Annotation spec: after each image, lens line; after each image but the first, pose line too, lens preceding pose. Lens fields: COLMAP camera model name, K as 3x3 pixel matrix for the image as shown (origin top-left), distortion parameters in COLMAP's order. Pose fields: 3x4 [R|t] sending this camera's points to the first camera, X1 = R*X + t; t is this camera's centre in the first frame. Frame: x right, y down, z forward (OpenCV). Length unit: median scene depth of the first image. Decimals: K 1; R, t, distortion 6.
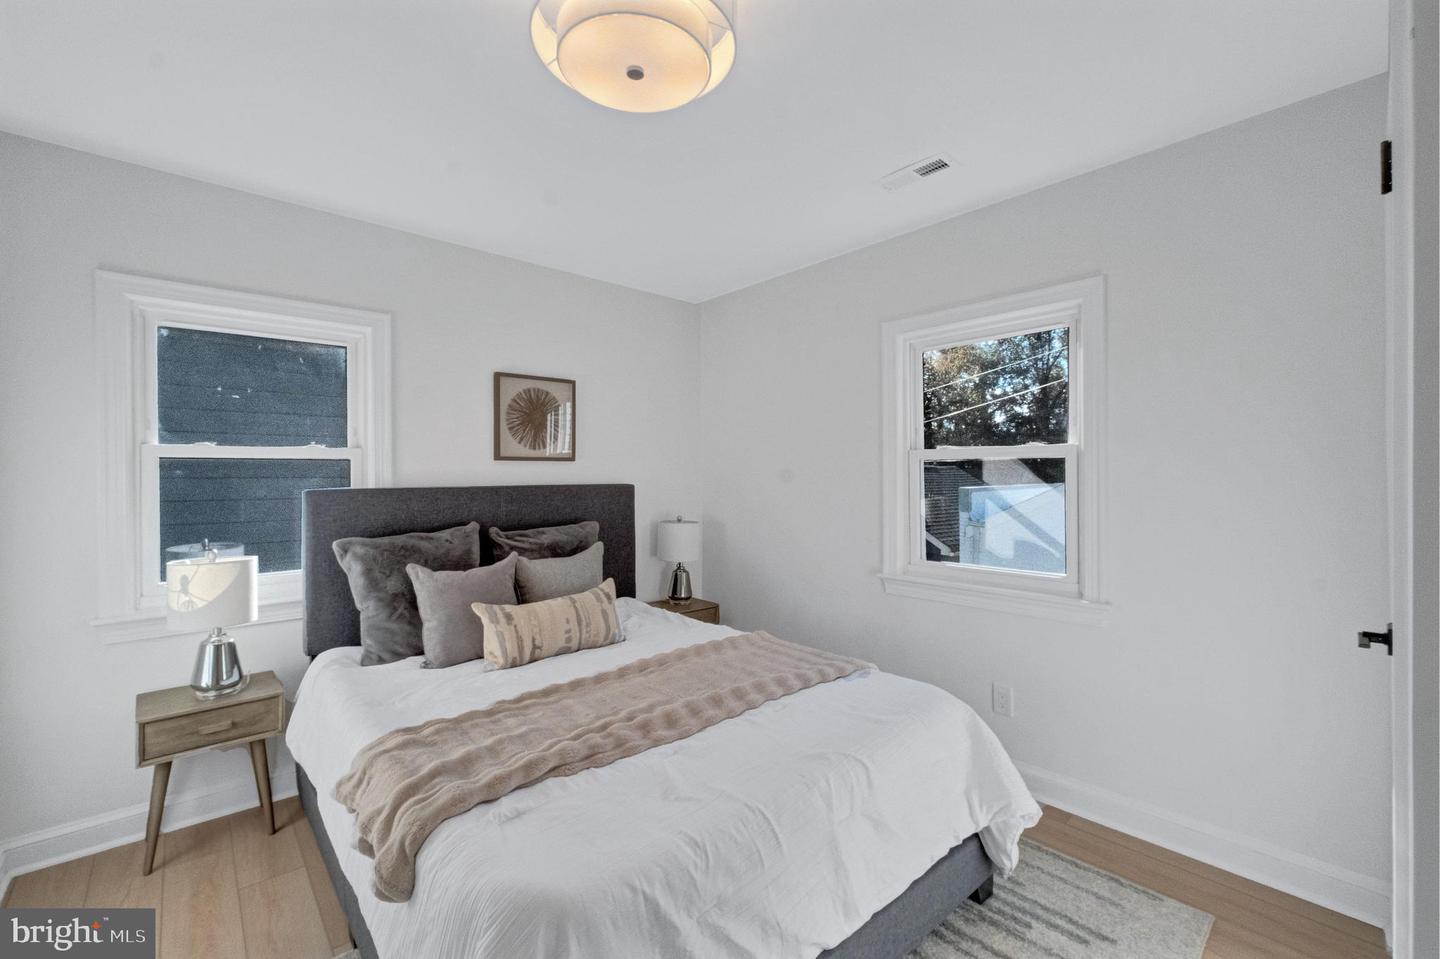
lens RADIAL K [[595.0, 0, 720.0], [0, 595.0, 479.5], [0, 0, 1]] dist [-0.001793, -0.000475]
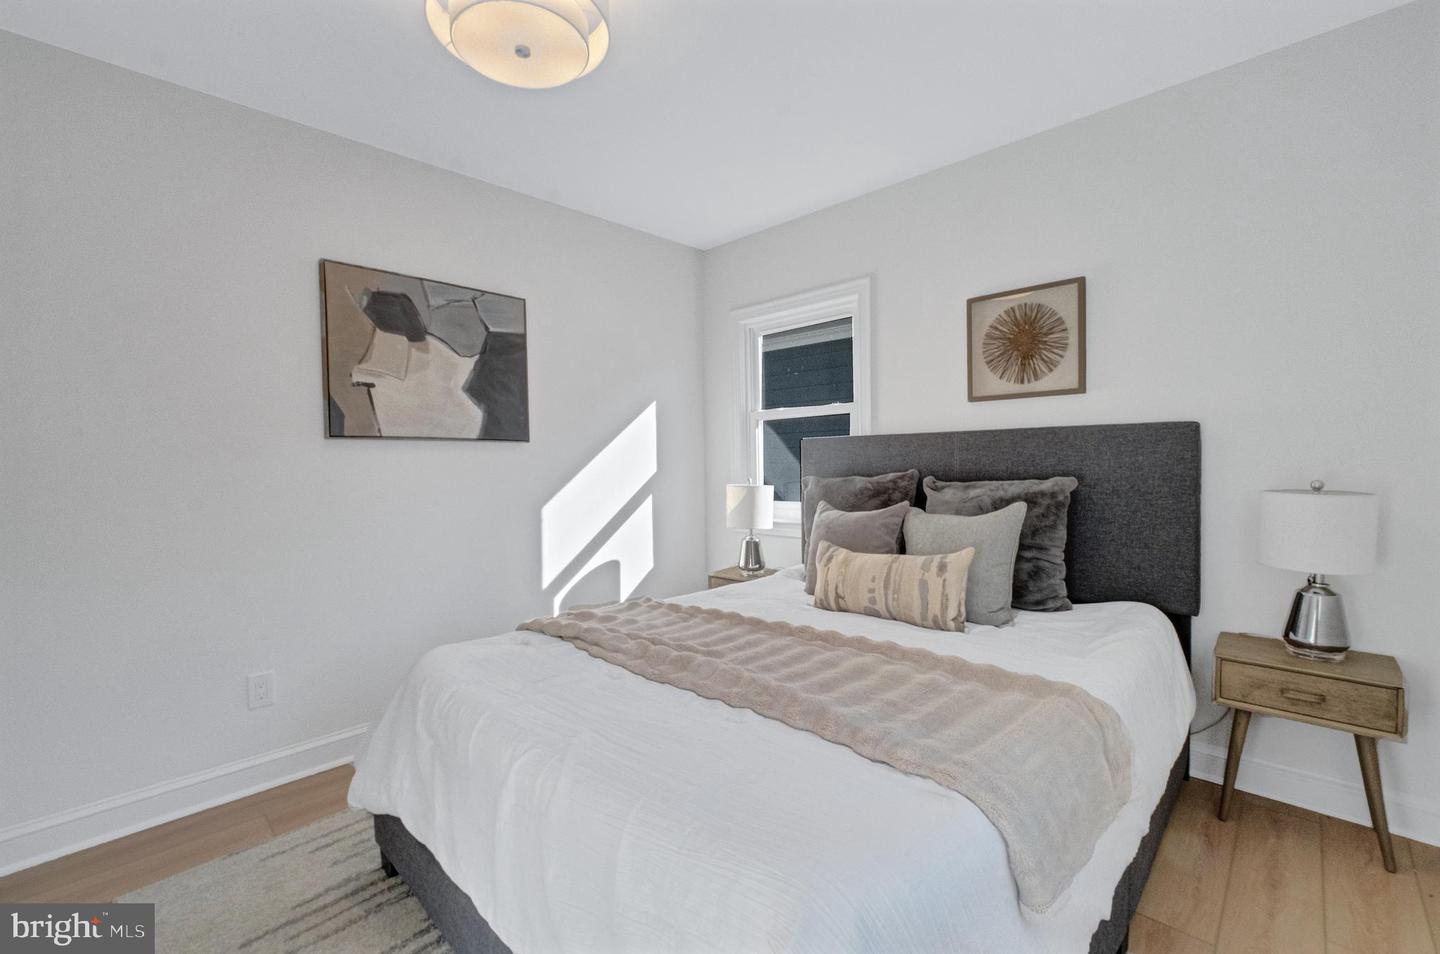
lens RADIAL K [[581.2, 0, 717.1], [0, 581.2, 483.7], [0, 0, 1]] dist [-0.001104, -0.000172]
pose [[0.116189, 0.039727, -0.992432, 0.452676], [0.005183, 0.999162, 0.040603, 0.053631], [0.993214, -0.009861, 0.115886, 0.562977]]
